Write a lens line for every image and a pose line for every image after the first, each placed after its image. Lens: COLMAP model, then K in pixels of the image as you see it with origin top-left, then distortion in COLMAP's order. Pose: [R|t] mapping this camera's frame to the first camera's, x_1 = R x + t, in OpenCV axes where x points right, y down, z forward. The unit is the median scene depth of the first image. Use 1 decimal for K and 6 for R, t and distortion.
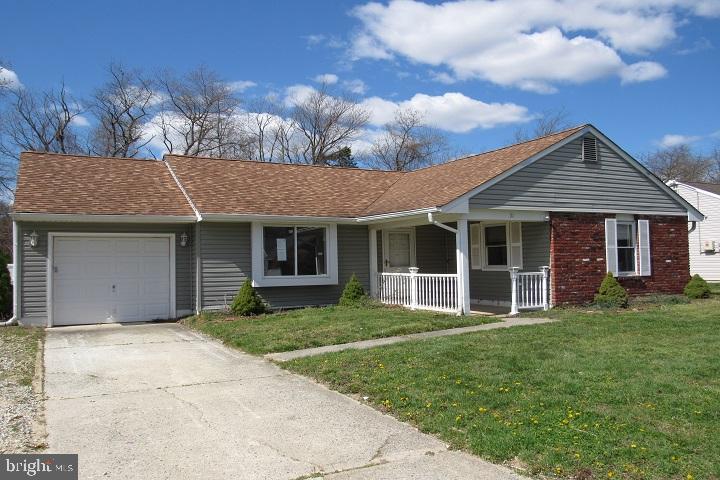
lens RADIAL K [[602.1, 0, 362.2], [0, 602.1, 238.6], [0, 0, 1]] dist [-0.012708, -0.000079]
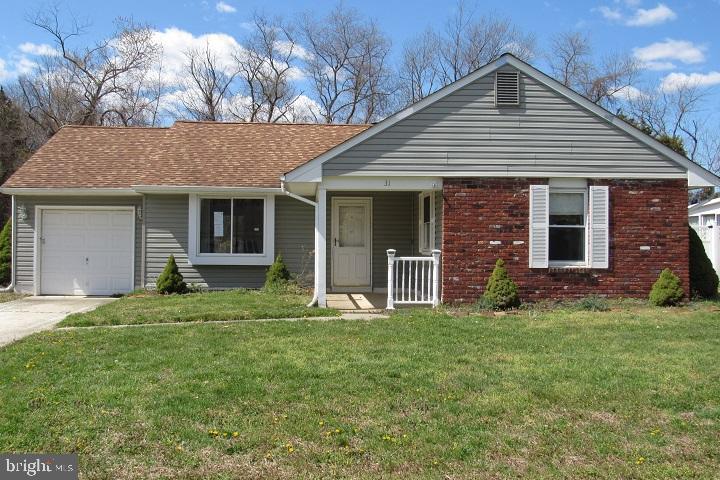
lens RADIAL K [[720.2, 0, 360.4], [0, 720.2, 238.1], [0, 0, 1]] dist [-0.006349, 0.000000]
pose [[0.887598, 0.019355, -0.460213, 0.605719], [-0.002499, 0.999304, 0.037207, -0.002005], [0.460613, -0.031874, 0.887029, 0.151906]]
